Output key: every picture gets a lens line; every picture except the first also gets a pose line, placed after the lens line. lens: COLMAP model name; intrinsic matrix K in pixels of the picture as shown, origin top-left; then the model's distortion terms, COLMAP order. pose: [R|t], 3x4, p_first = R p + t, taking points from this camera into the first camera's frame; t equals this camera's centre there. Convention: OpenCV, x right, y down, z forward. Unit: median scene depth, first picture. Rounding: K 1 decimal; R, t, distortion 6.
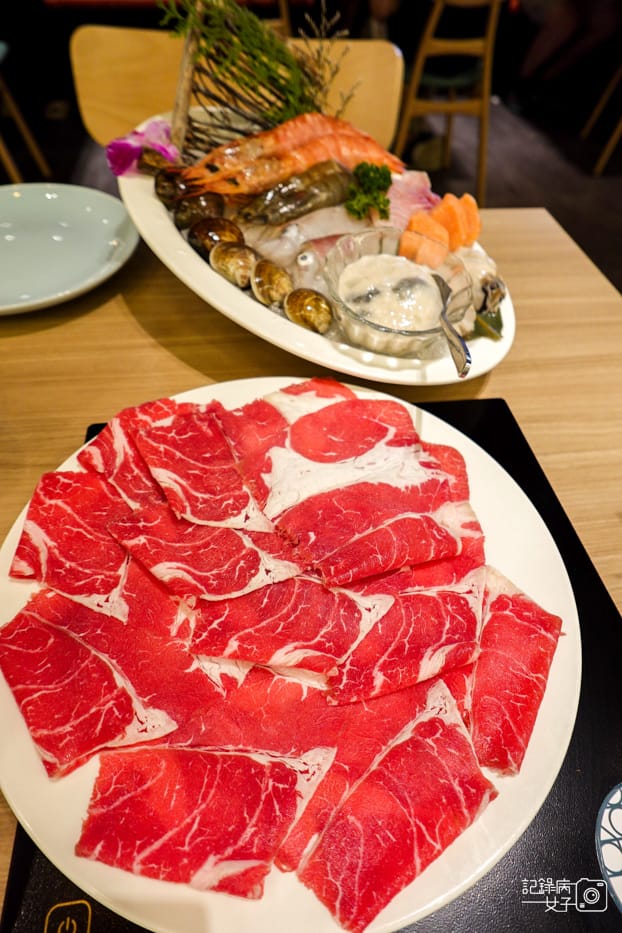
lens RADIAL K [[528.1, 0, 311.0], [0, 528.1, 466.5], [0, 0, 1]] dist [0.003390, 0.004158]
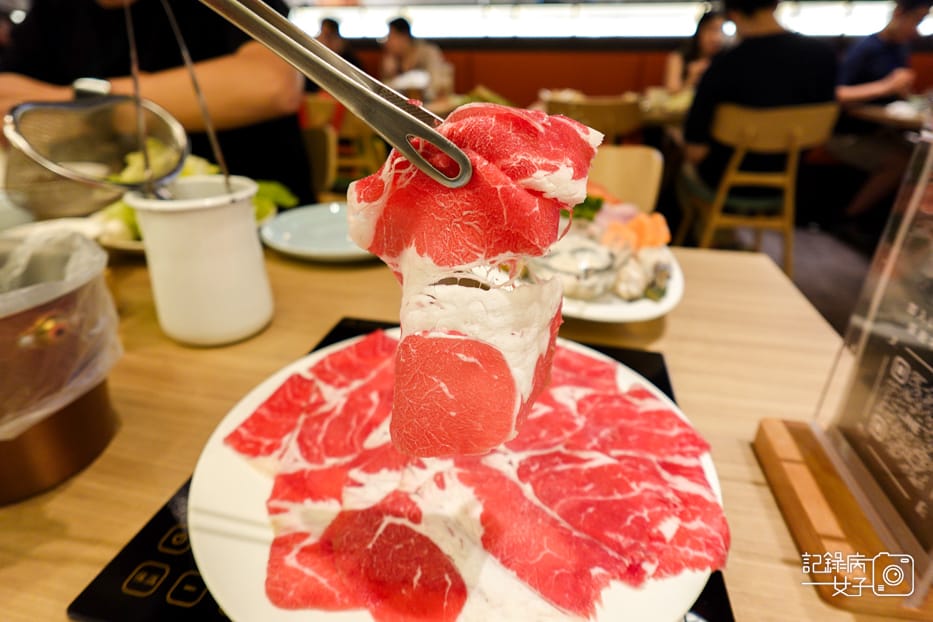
lens RADIAL K [[528.1, 0, 469.2], [0, 528.1, 326.3], [0, 0, 1]] dist [0.003390, 0.004158]
pose [[-0.956467, 0.078807, -0.280999, 0.213324], [-0.255475, 0.239359, 0.936718, -0.868252], [0.141079, 0.967728, -0.208805, 0.897757]]
